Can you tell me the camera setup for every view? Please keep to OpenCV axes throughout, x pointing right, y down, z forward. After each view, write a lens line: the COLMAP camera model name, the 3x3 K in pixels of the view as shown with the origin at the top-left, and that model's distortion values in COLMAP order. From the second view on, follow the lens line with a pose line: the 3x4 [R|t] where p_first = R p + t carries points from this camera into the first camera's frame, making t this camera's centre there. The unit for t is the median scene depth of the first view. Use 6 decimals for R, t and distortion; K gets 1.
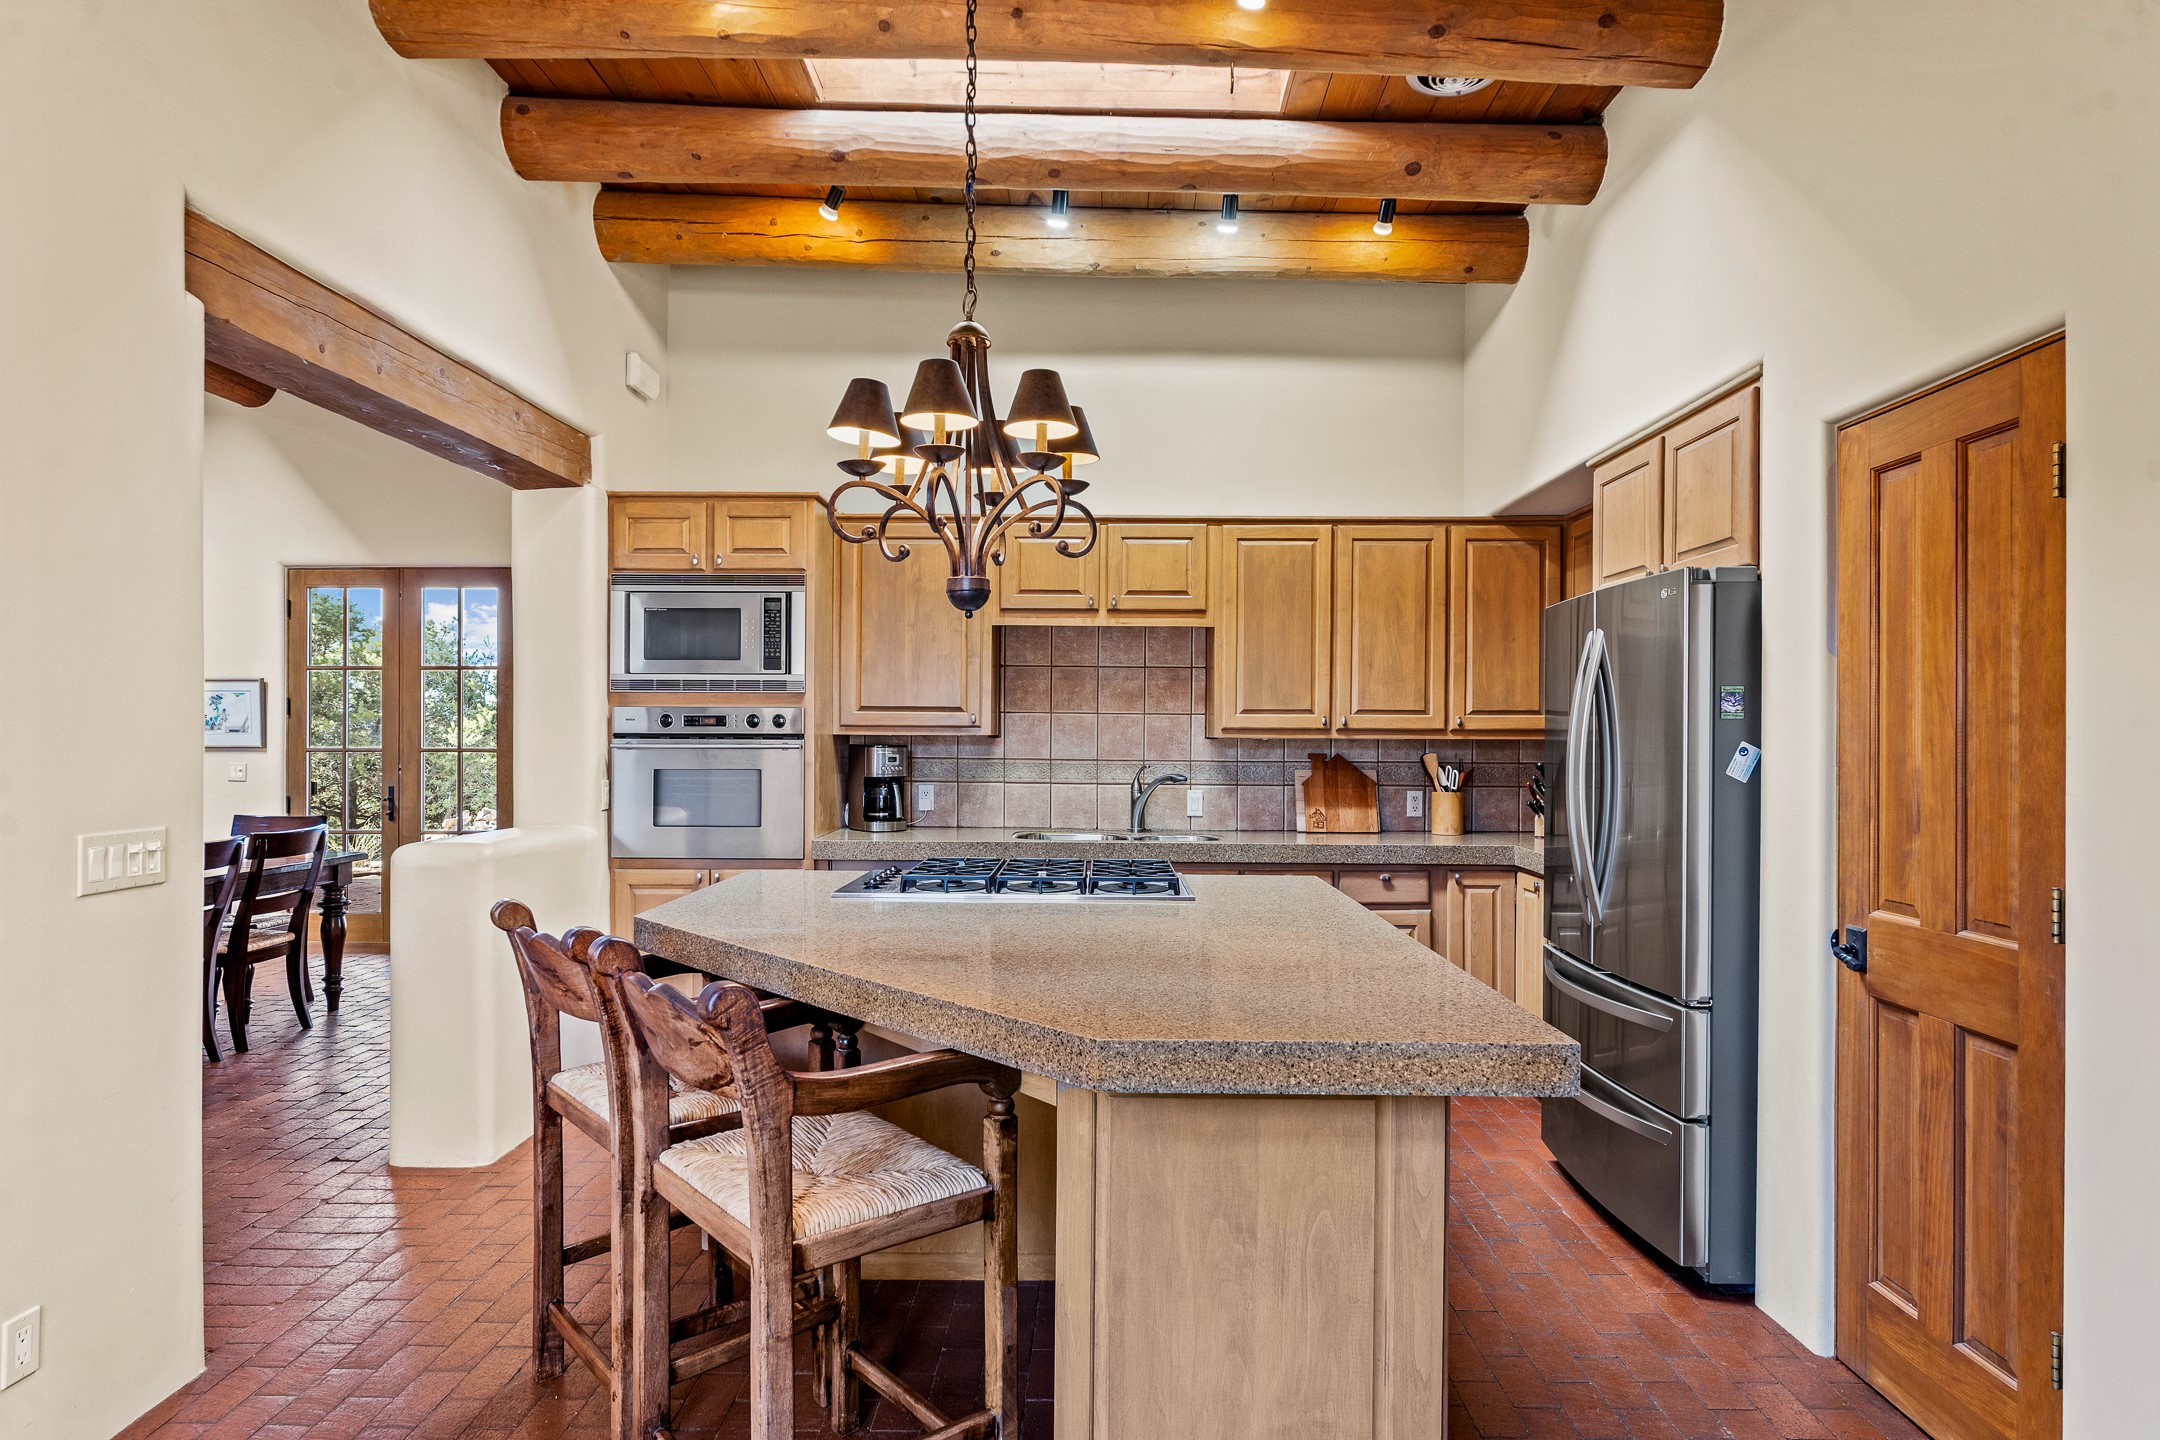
lens RADIAL K [[1174.4, 0, 1080.0], [0, 1174.4, 720.0], [0, 0, 1]] dist [-0.002927, -0.001041]
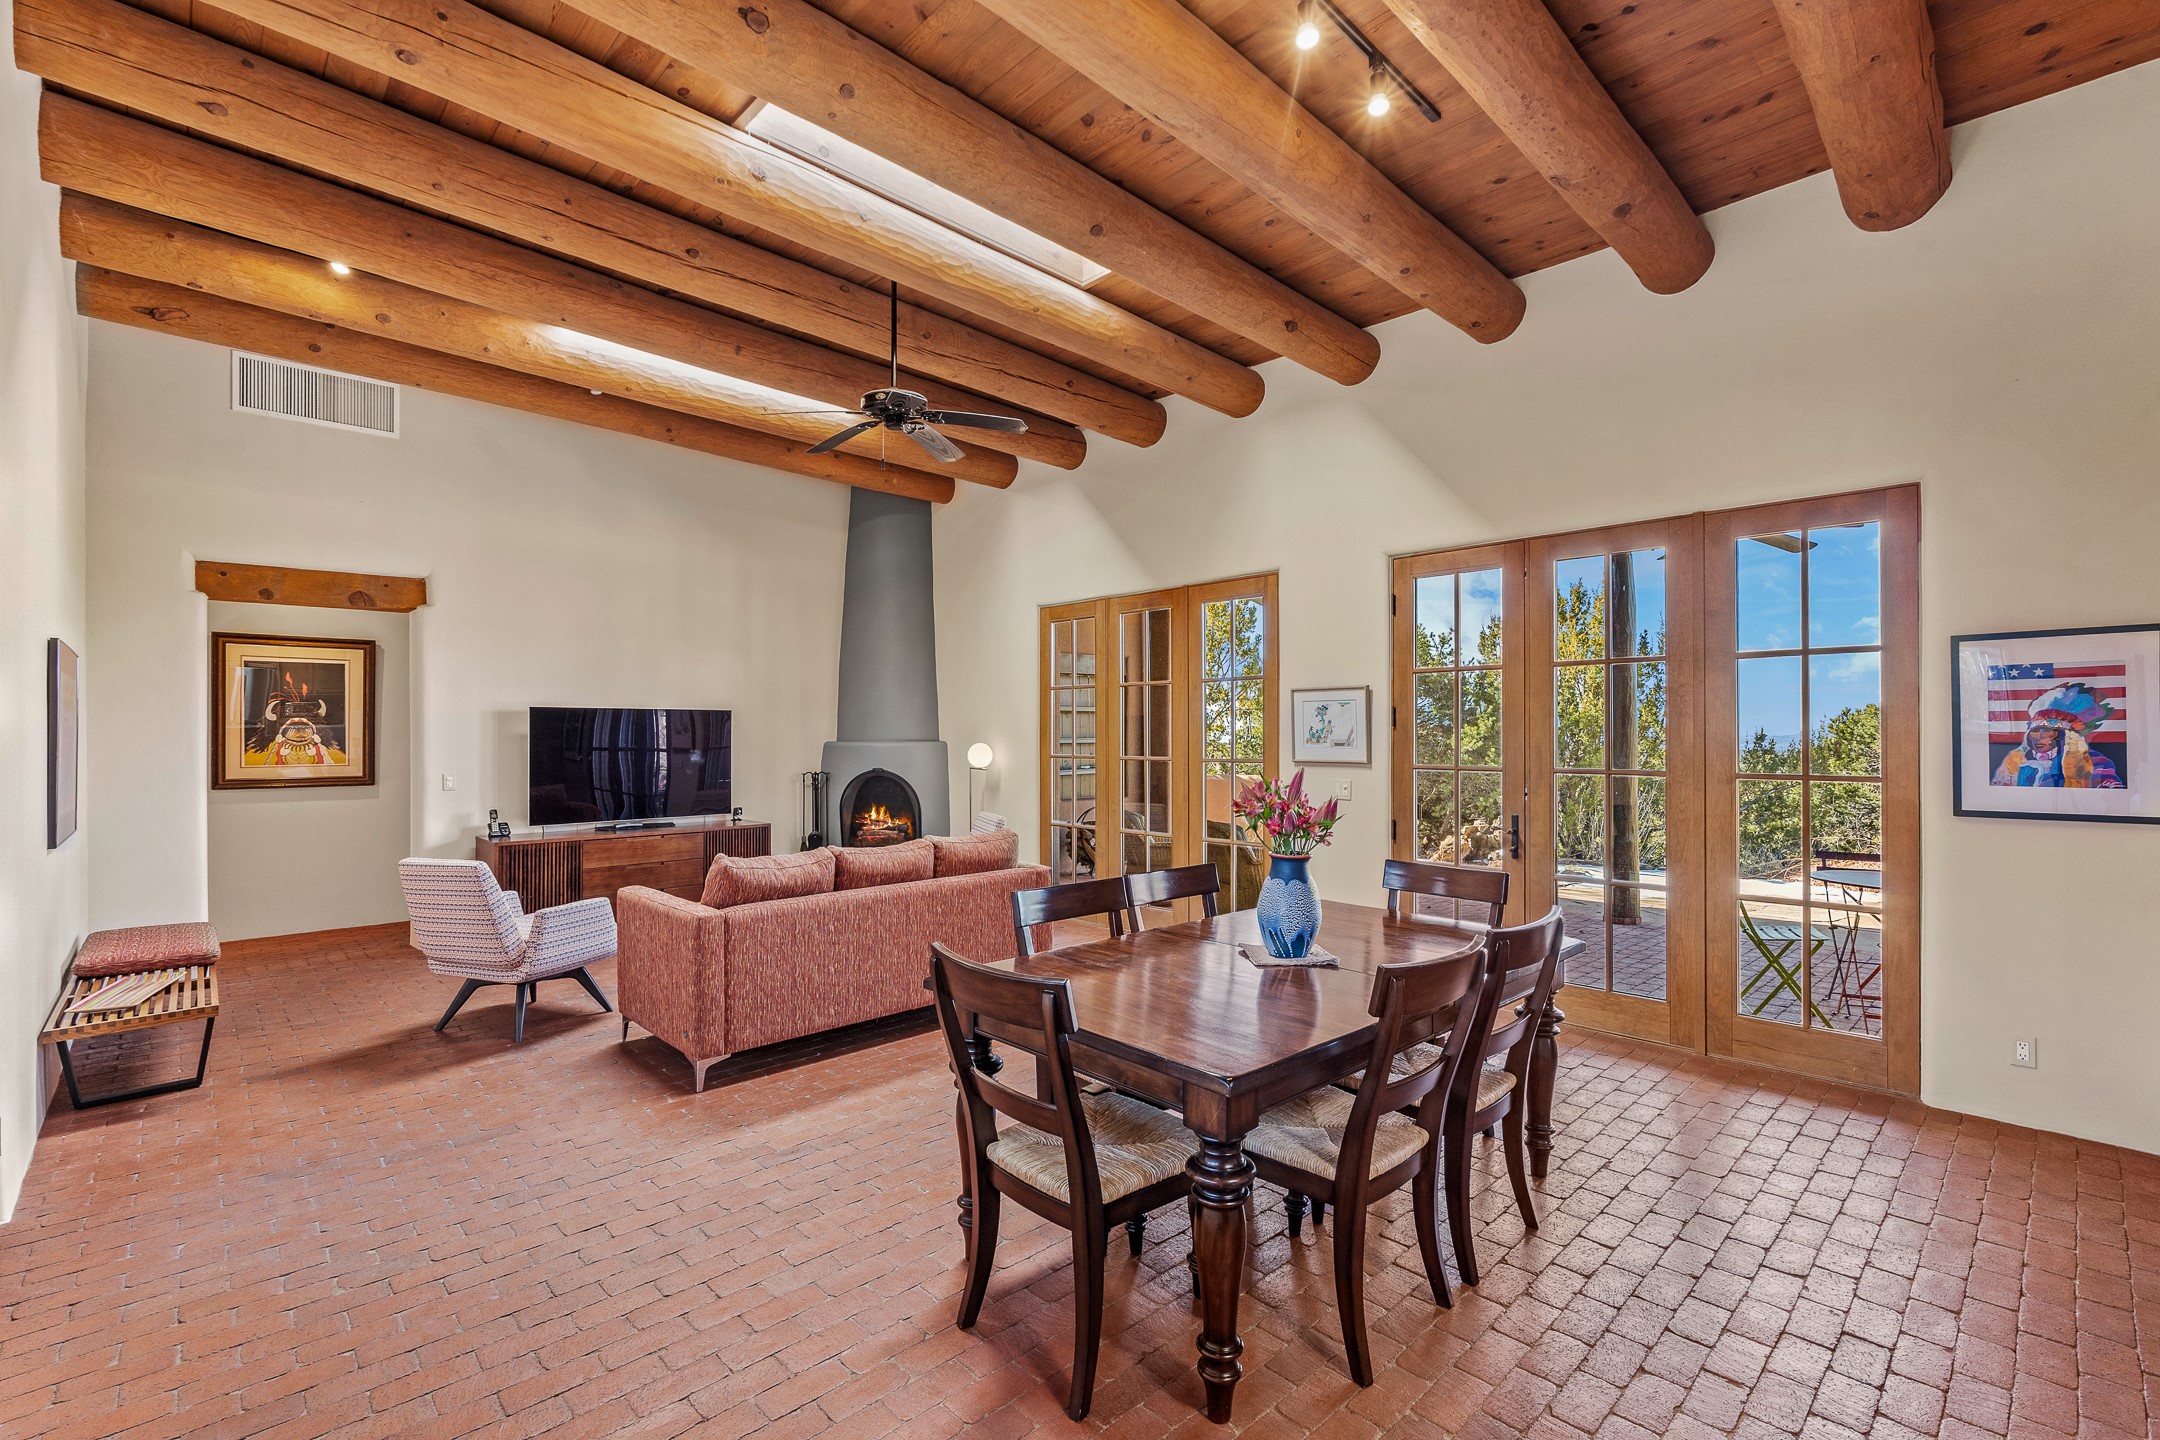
lens RADIAL K [[943.1, 0, 1095.4], [0, 943.1, 728.7], [0, 0, 1]] dist [-0.004863, -0.000472]
pose [[0.712170, -0.004561, -0.701992, -0.526254], [0.010953, 0.999929, 0.004616, -0.012741], [0.701921, -0.010976, 0.712170, 0.531616]]
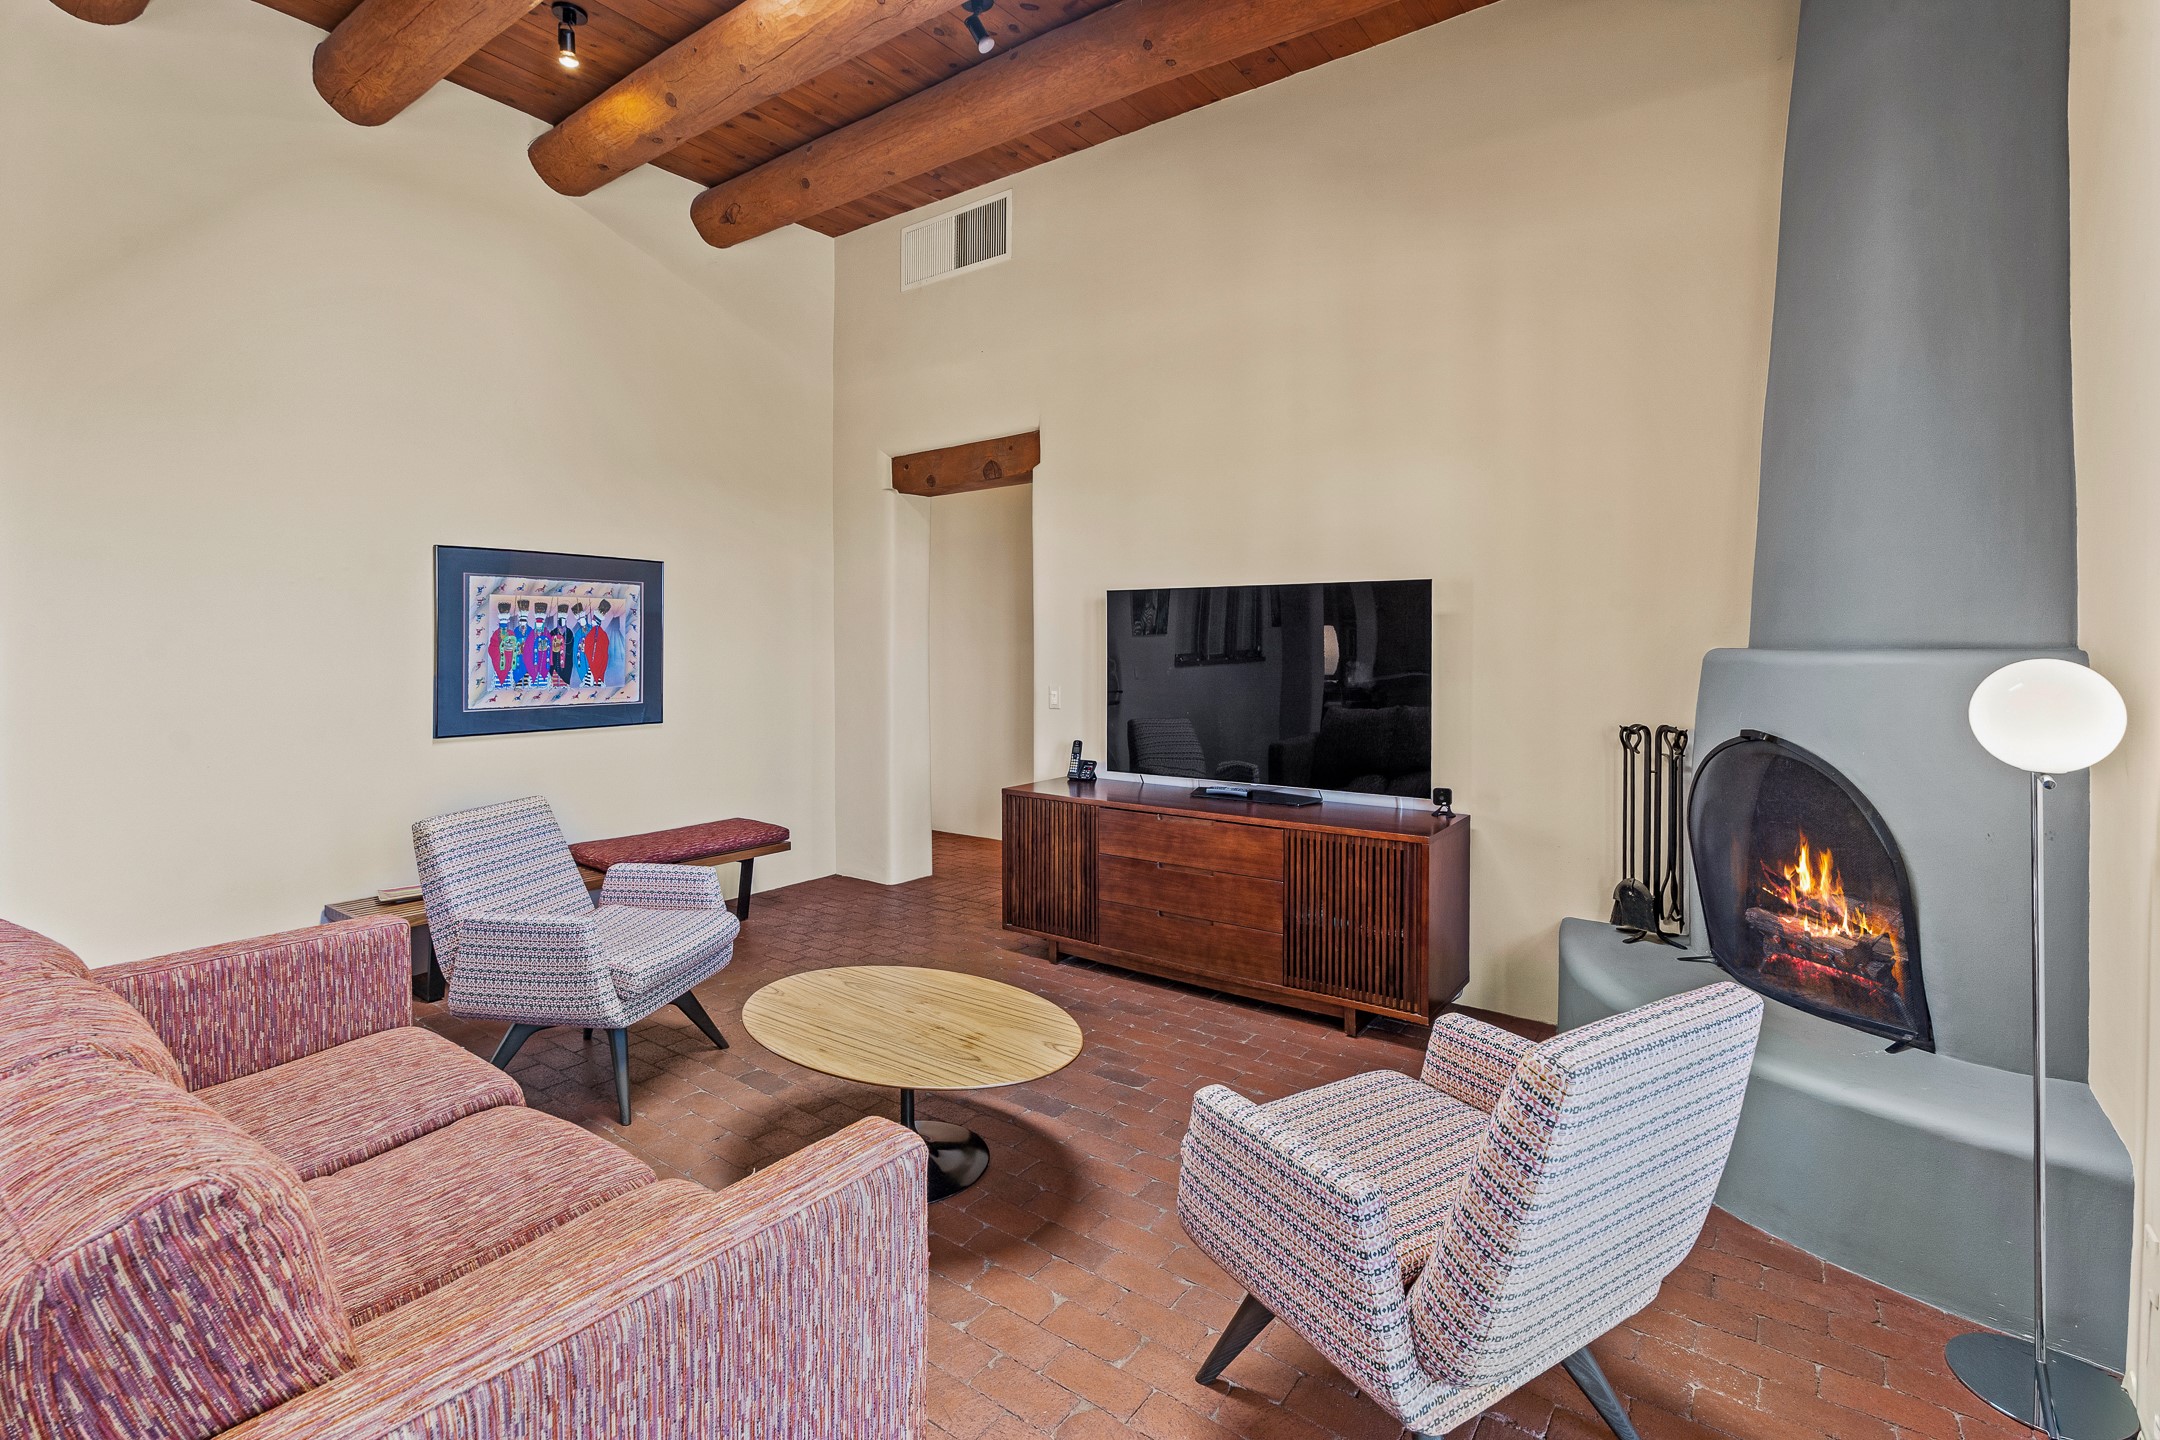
lens RADIAL K [[974.1, 0, 1082.7], [0, 974.1, 645.2], [0, 0, 1]] dist [0.000855, 0.000082]
pose [[-0.566725, 0.005160, -0.823891, -1.273731], [0.013155, 0.999910, -0.002786, 0.007005], [0.823802, -0.012417, -0.566742, 1.426070]]
